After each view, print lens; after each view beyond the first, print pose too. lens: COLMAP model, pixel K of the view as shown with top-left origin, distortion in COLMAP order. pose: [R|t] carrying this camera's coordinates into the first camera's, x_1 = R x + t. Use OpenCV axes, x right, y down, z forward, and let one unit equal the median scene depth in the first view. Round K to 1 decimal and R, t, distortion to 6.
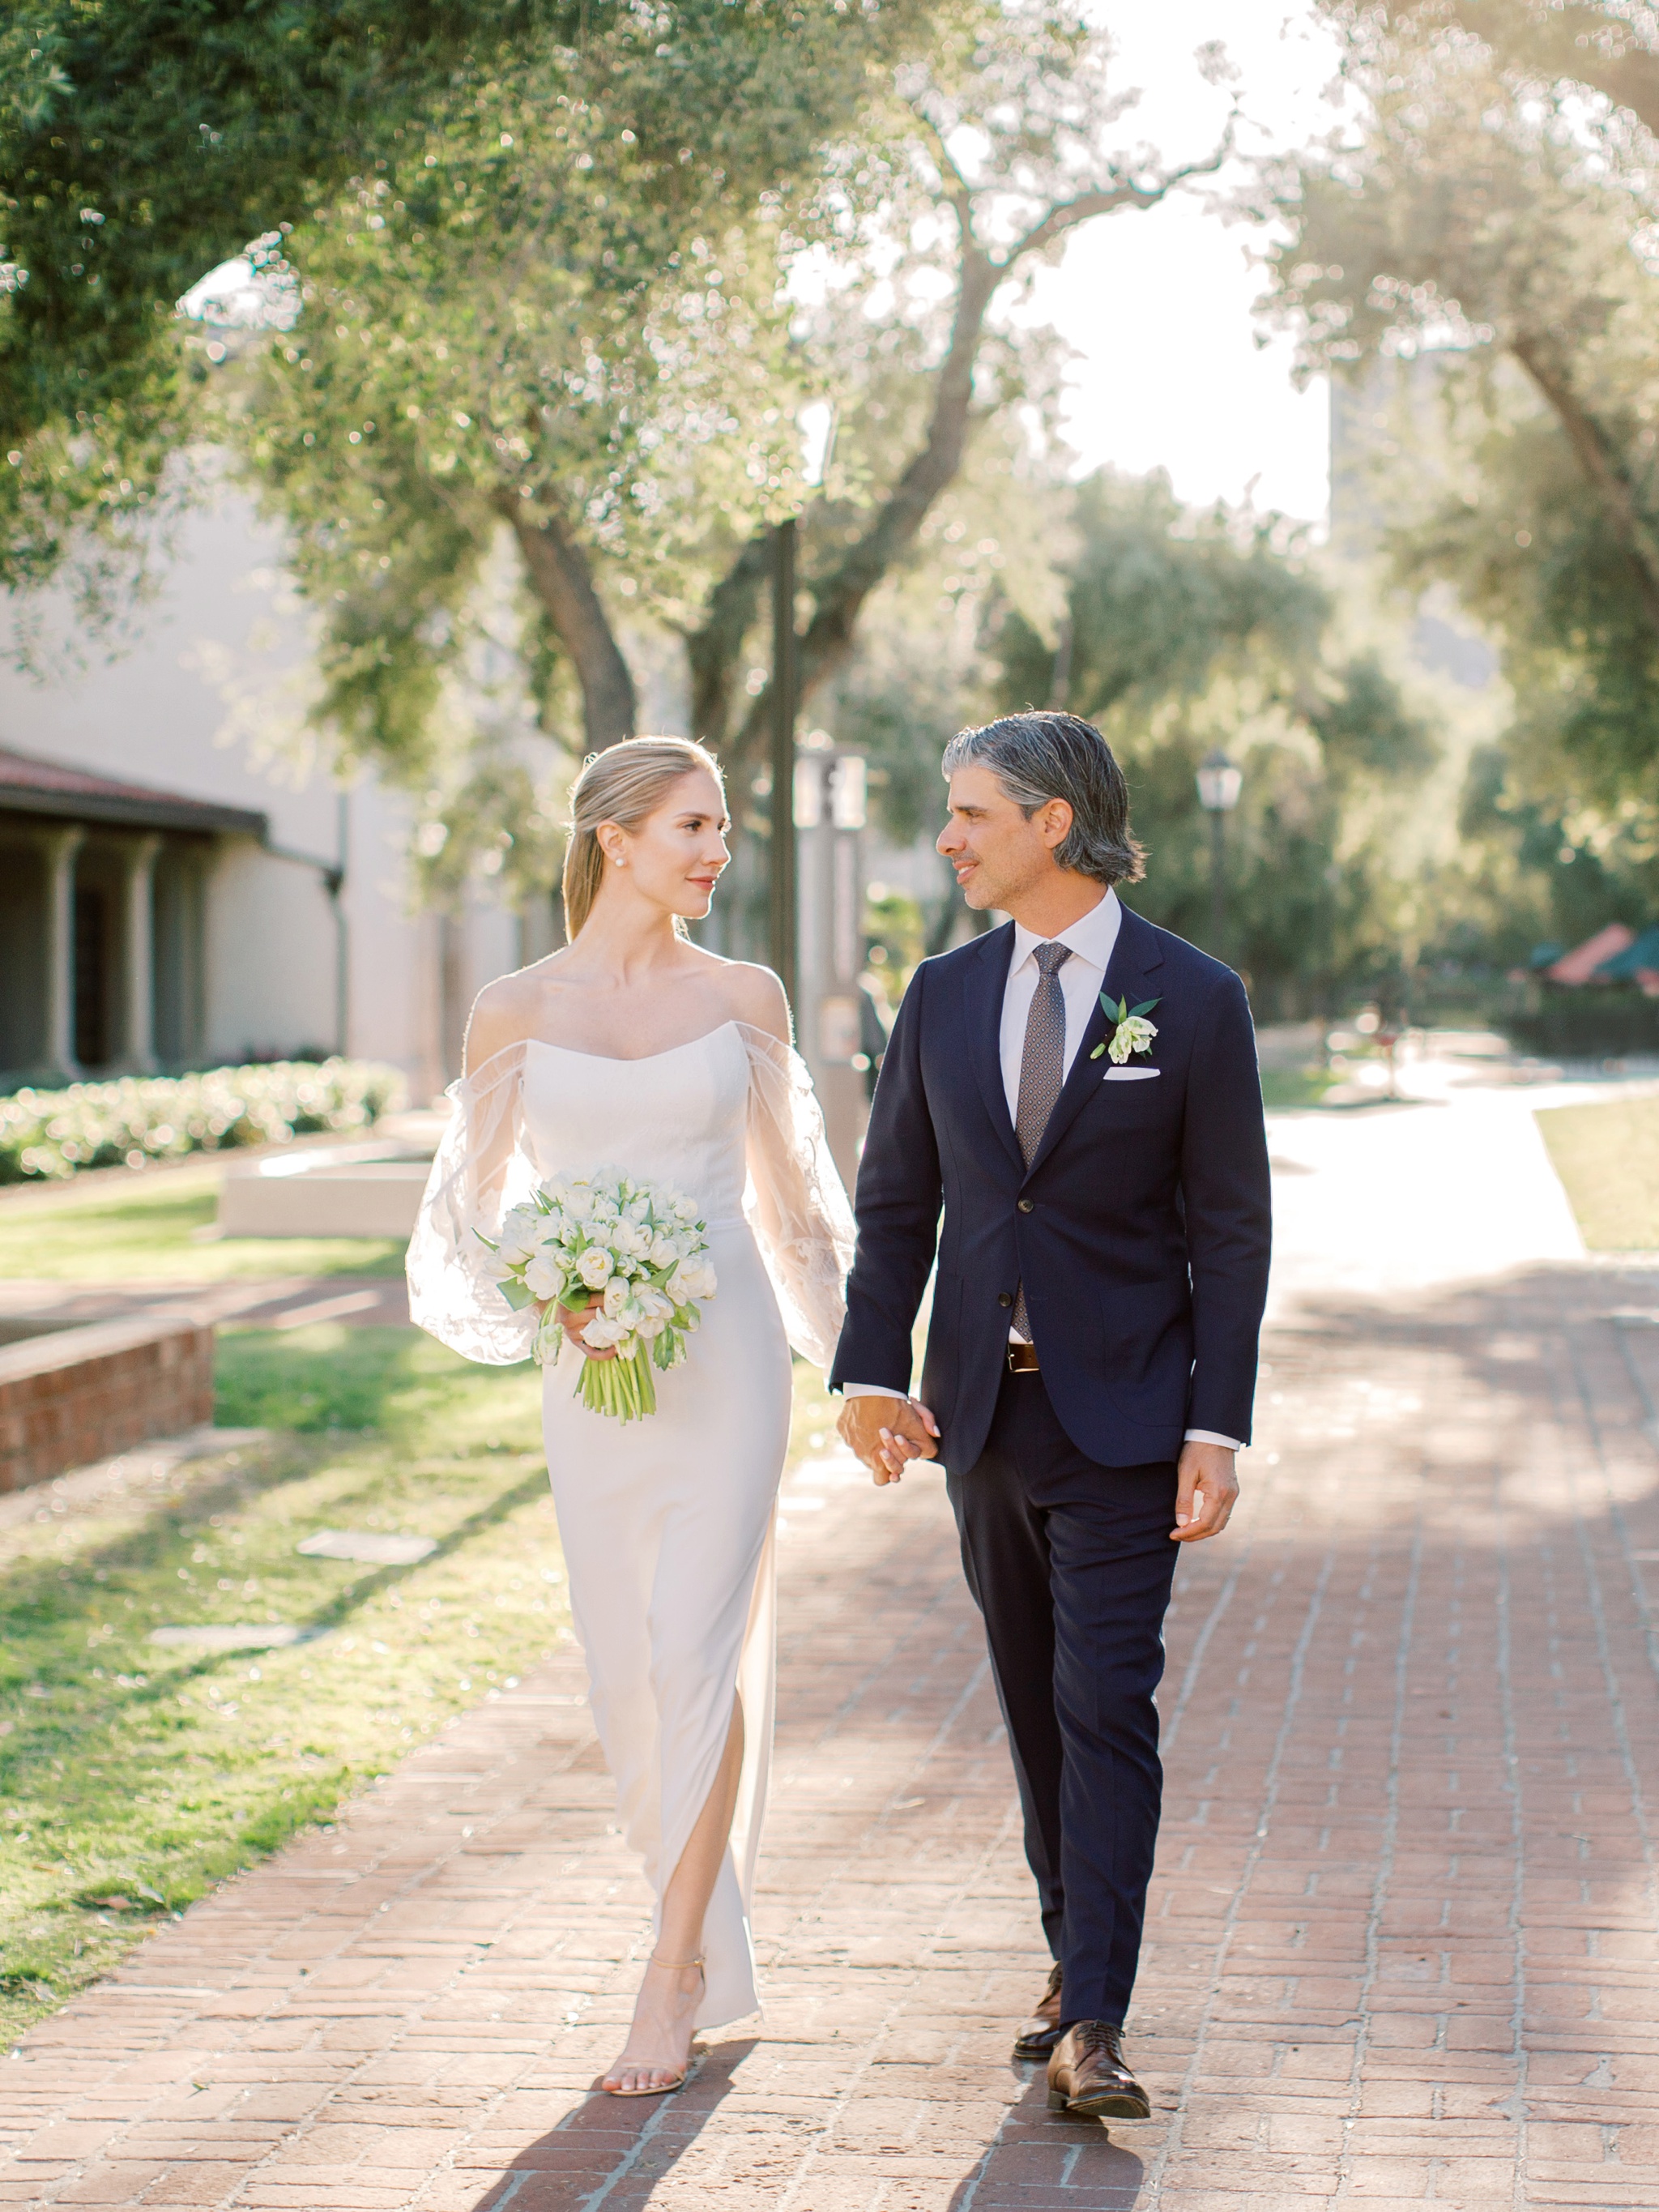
lens RADIAL K [[3502.6, 0, 829.5], [0, 3502.6, 1106.0], [0, 0, 1]] dist [-0.022310, -0.037500]
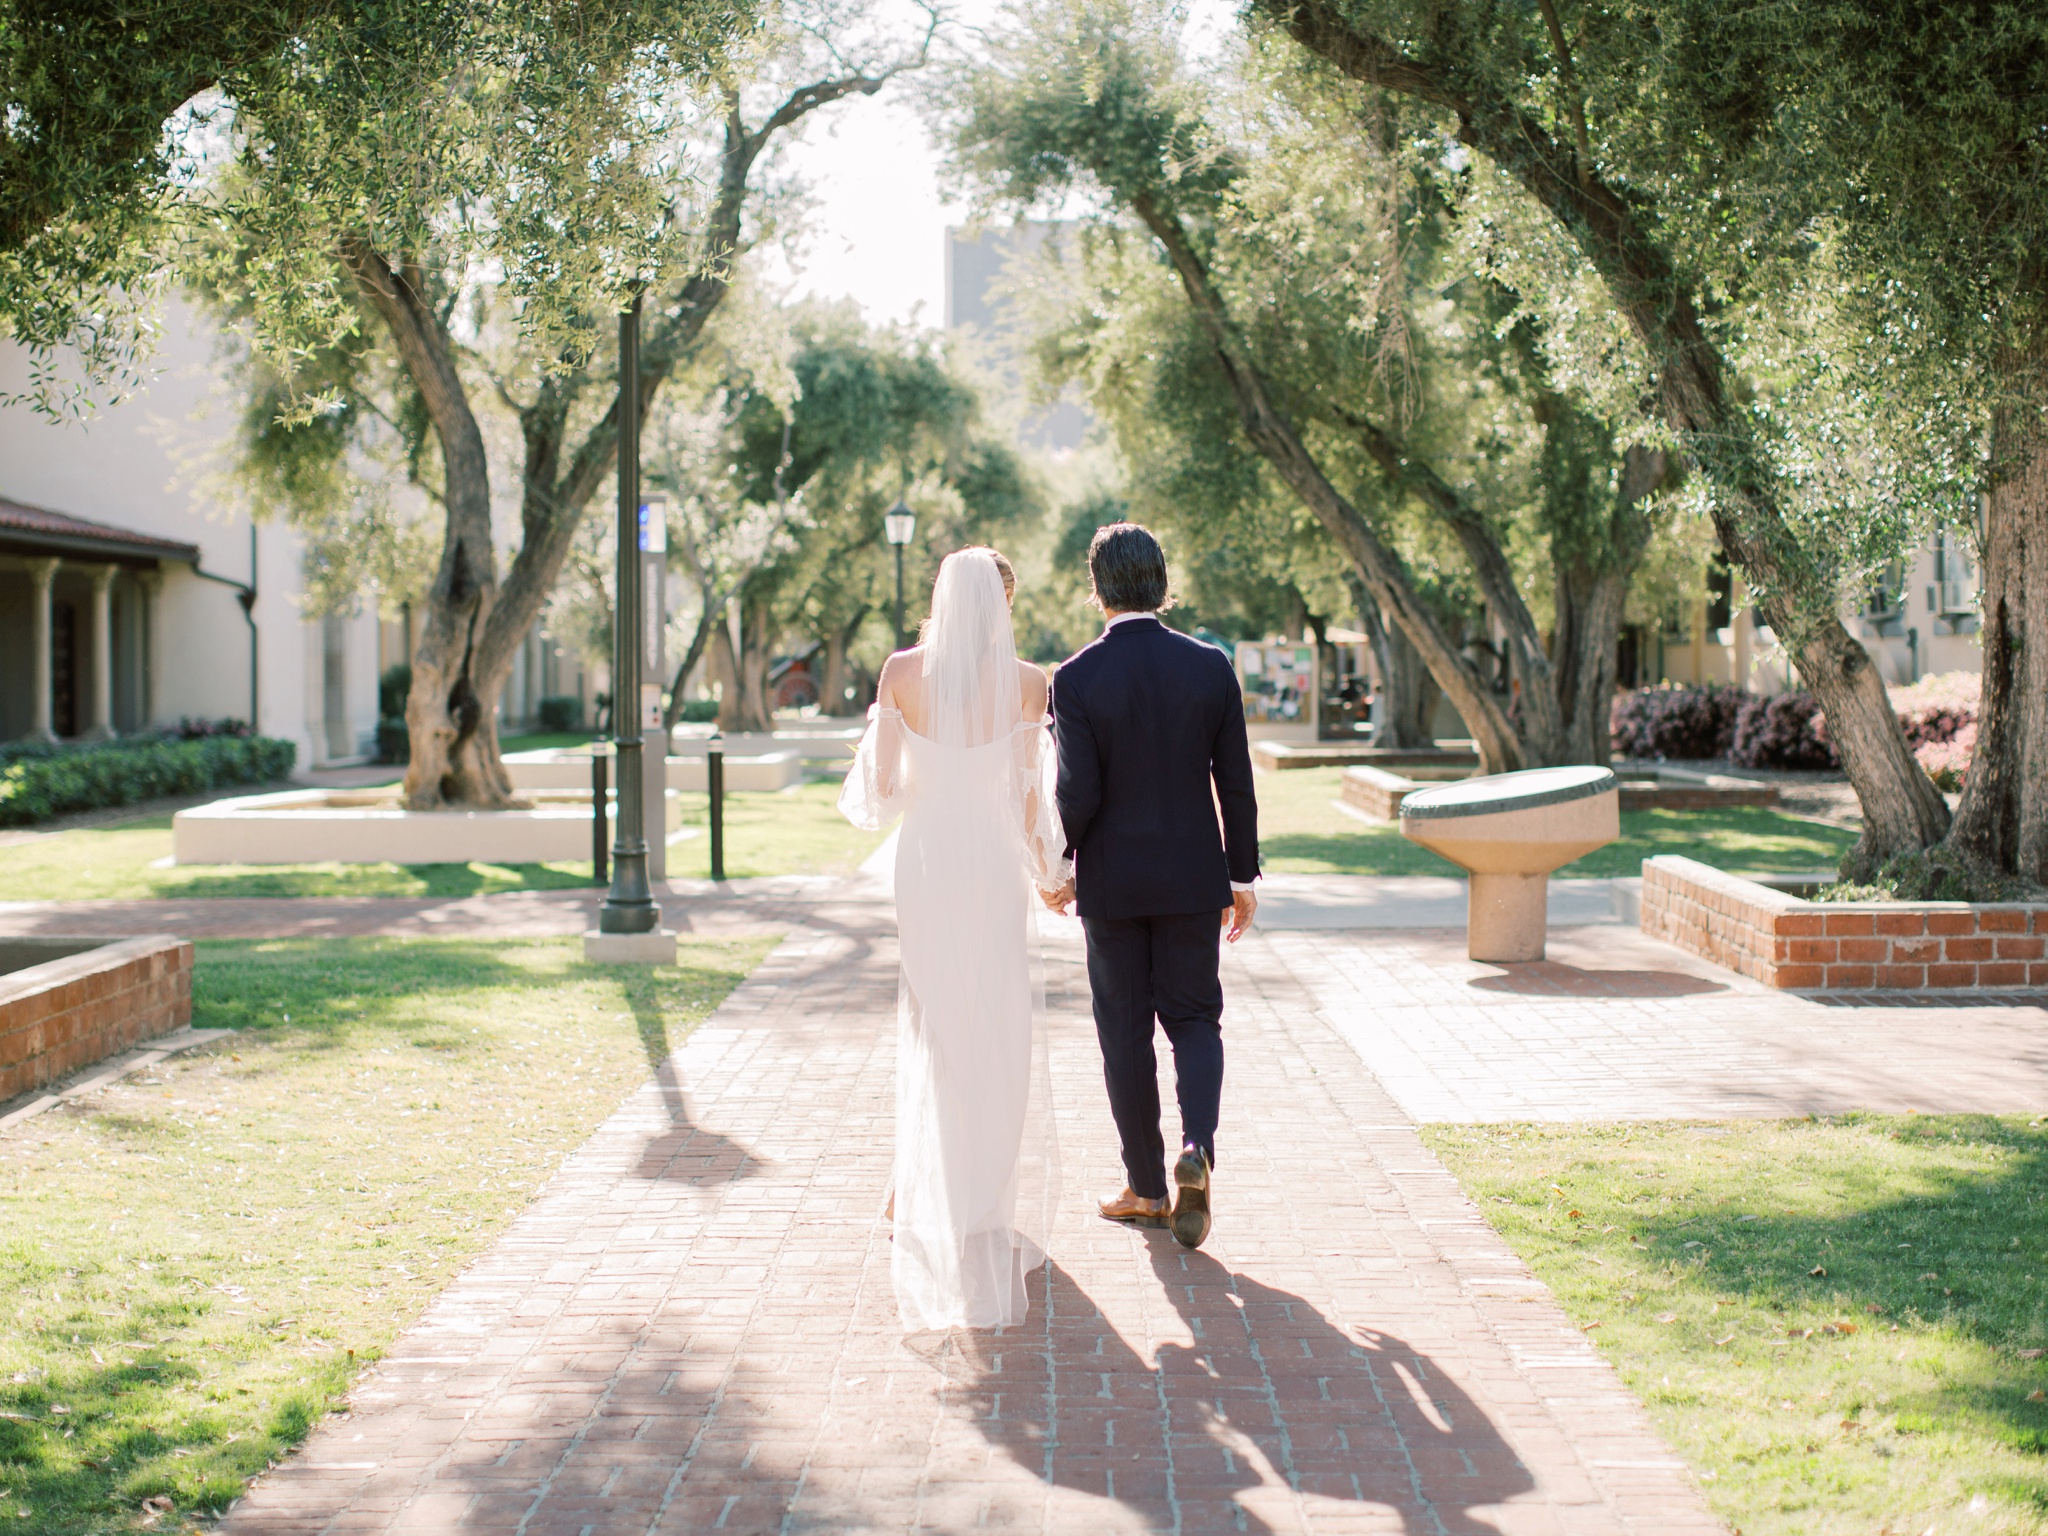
lens RADIAL K [[3102.3, 0, 1024.0], [0, 3102.3, 768.0], [0, 0, 1]] dist [-0.160570, 0.512945]
pose [[0.997125, -0.002403, 0.075731, 0.060903], [0.002503, 0.999996, -0.001232, 0.003351], [-0.075728, 0.001418, 0.997128, -0.184917]]
